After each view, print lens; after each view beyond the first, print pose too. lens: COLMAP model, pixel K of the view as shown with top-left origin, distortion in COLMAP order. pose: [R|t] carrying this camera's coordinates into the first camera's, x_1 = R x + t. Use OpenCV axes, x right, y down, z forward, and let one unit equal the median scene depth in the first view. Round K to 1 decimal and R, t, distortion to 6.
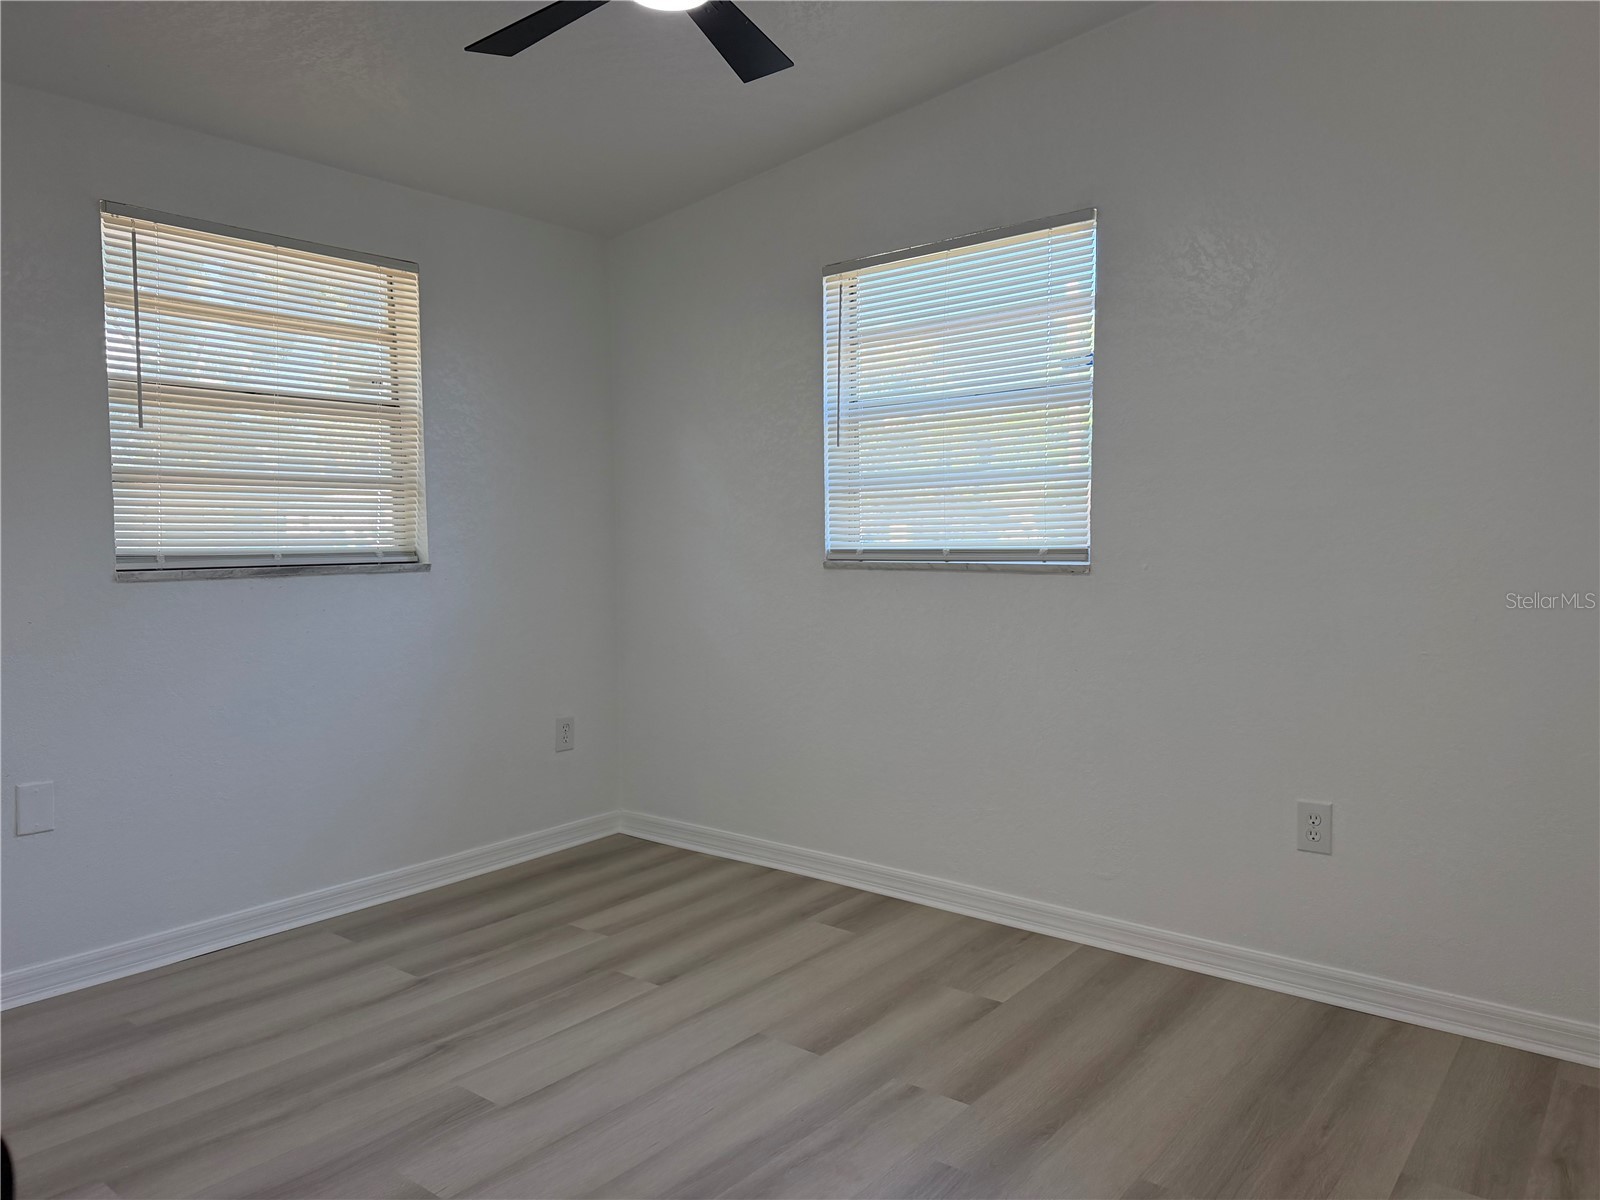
lens RADIAL K [[1116.2, 0, 799.2], [0, 1116.2, 605.6], [0, 0, 1]] dist [-0.003349, -0.002259]
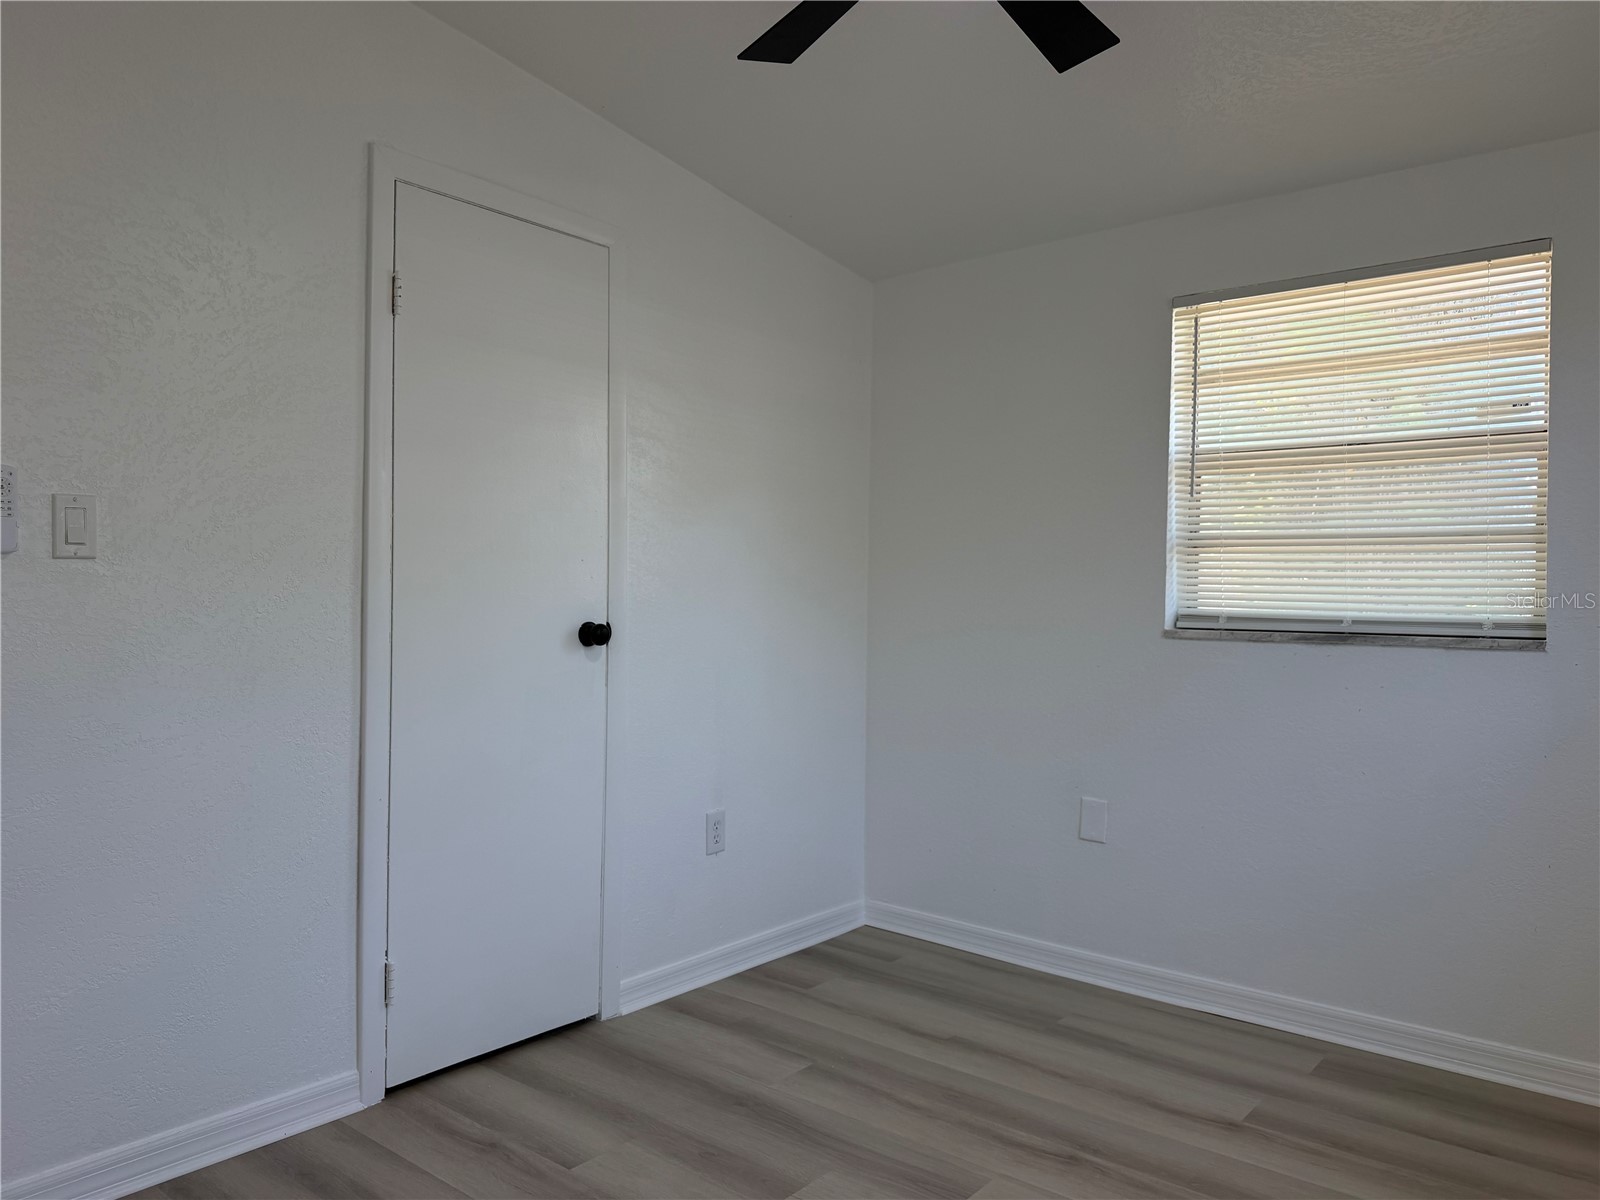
lens RADIAL K [[1116.2, 0, 799.2], [0, 1116.2, 605.6], [0, 0, 1]] dist [-0.003349, -0.002259]
pose [[-0.005638, 0.010801, -0.999926, 0.491809], [-0.081312, 0.996626, 0.011224, -0.036079], [0.996673, 0.081369, -0.004741, 0.635464]]
